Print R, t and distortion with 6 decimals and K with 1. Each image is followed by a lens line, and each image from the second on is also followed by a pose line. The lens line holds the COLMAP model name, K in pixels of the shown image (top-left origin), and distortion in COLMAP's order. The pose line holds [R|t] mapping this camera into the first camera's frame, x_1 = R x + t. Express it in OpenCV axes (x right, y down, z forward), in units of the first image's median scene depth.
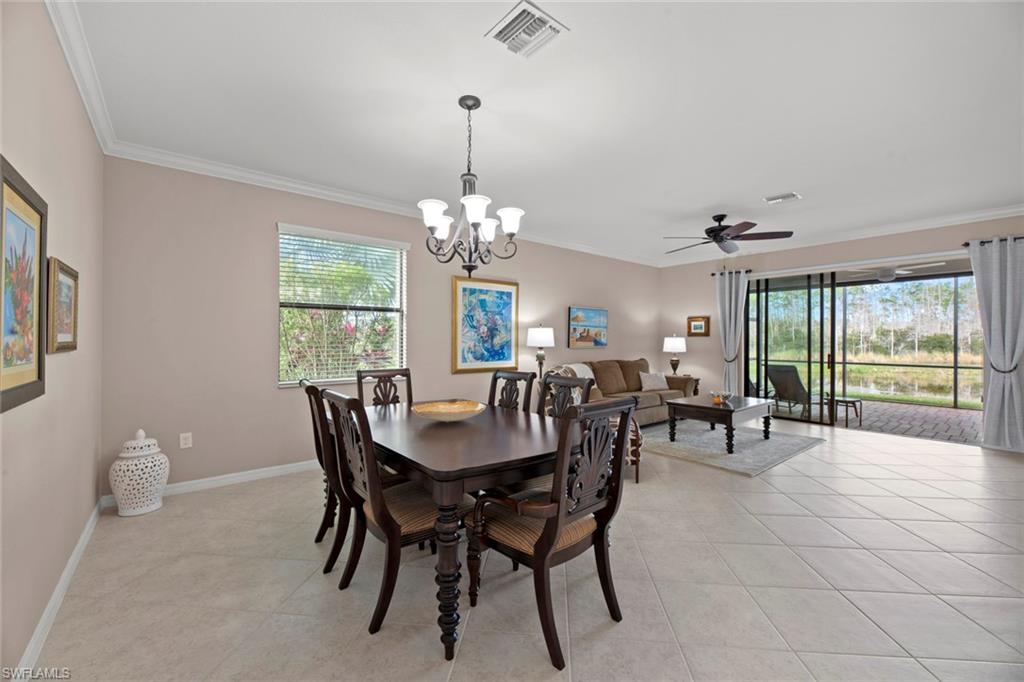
lens RADIAL K [[418.3, 0, 501.4], [0, 418.3, 338.8], [0, 0, 1]] dist [0.000796, -0.003140]
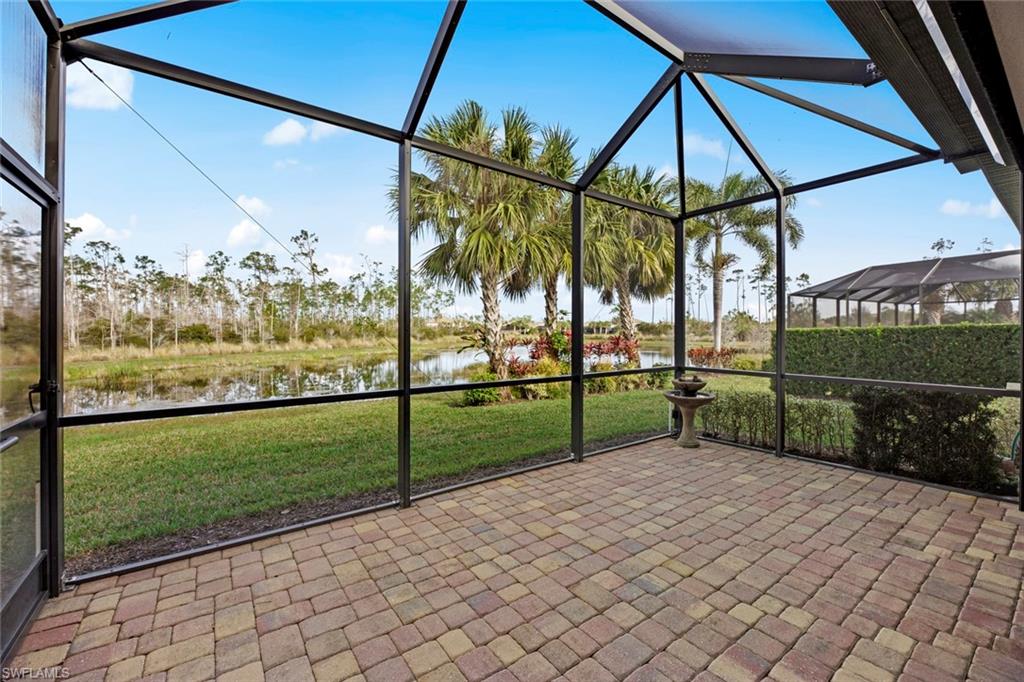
lens RADIAL K [[418.3, 0, 512.4], [0, 418.3, 329.9], [0, 0, 1]] dist [0.000796, -0.003140]
pose [[0.049311, 0.003522, 0.998777, 0.784306], [-0.002744, 0.999990, -0.003390, 0.021695], [-0.998780, -0.002573, 0.049320, 1.437683]]
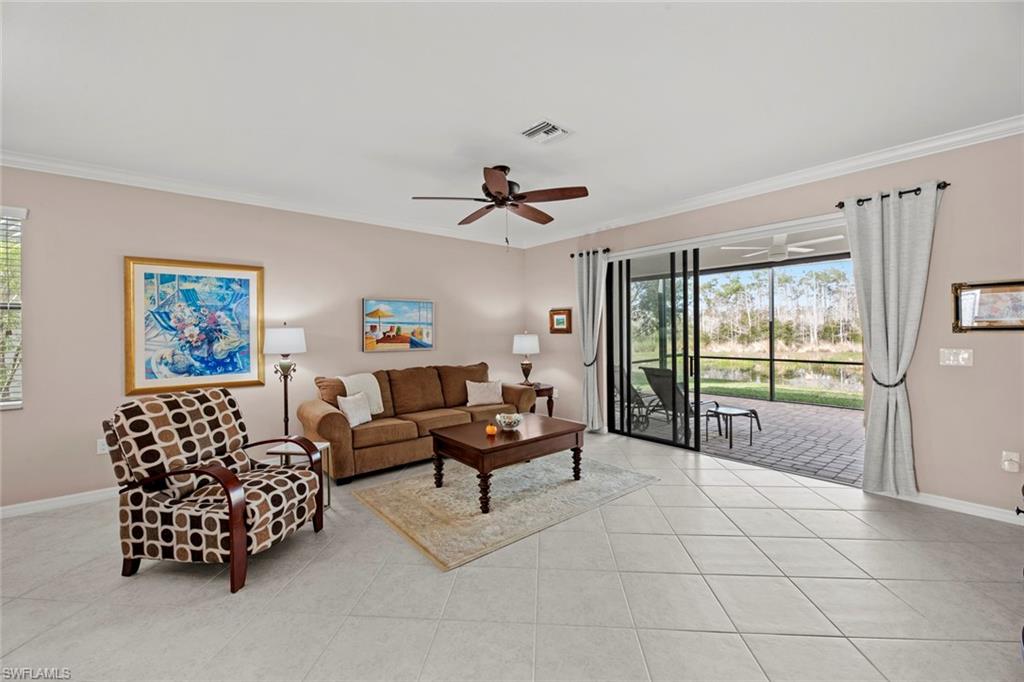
lens RADIAL K [[418.3, 0, 506.7], [0, 418.3, 328.8], [0, 0, 1]] dist [0.000796, -0.003140]
pose [[0.999762, -0.012065, 0.018197, 0.404656], [0.012138, 0.999919, -0.003910, -0.014297], [-0.018149, 0.004130, 0.999827, 0.227237]]
